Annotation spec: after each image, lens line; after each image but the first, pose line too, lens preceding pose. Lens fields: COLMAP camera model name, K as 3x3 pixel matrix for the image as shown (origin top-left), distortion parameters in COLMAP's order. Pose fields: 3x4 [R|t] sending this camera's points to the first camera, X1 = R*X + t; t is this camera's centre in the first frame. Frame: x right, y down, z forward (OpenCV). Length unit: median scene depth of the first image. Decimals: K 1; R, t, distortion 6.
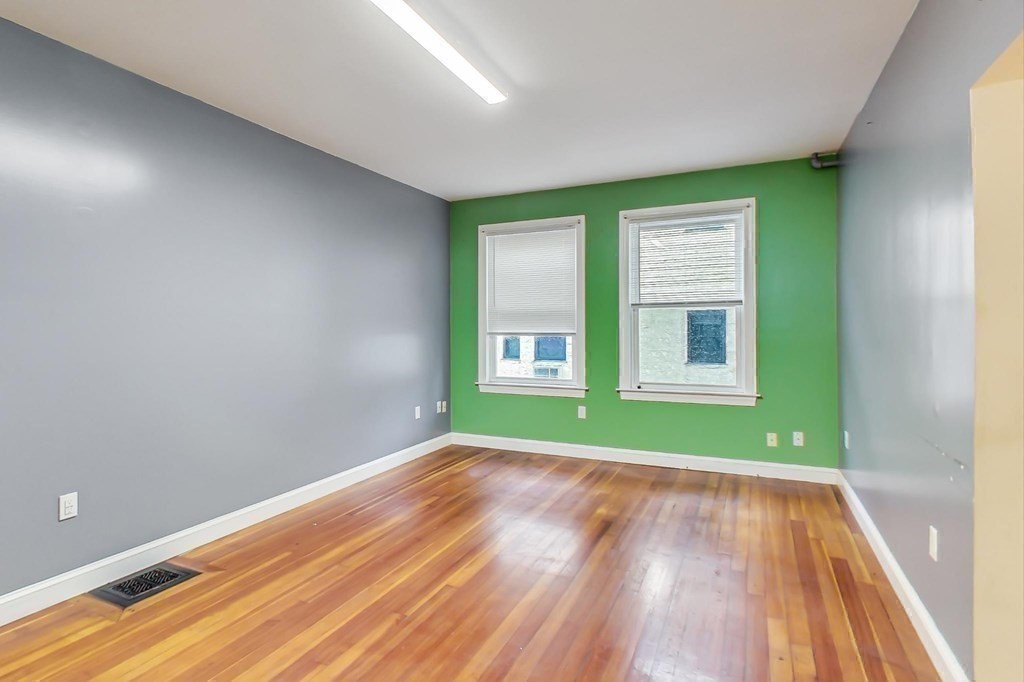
lens RADIAL K [[513.0, 0, 511.2], [0, 513.0, 327.5], [0, 0, 1]] dist [0.003169, 0.000817]
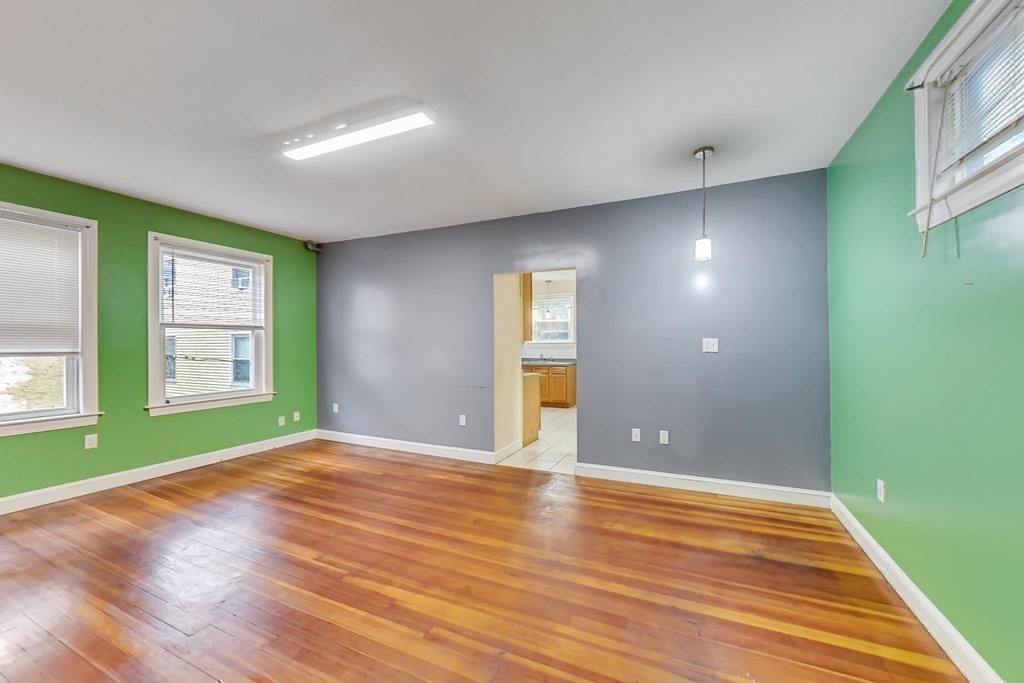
lens RADIAL K [[376.2, 0, 512.0], [0, 376.2, 341.5], [0, 0, 1]] dist [0.000363, 0.000052]
pose [[0.046080, 0.014428, 0.998834, -0.548904], [0.006509, 0.999870, -0.014744, 0.008082], [-0.998917, 0.007180, 0.045980, 0.278146]]
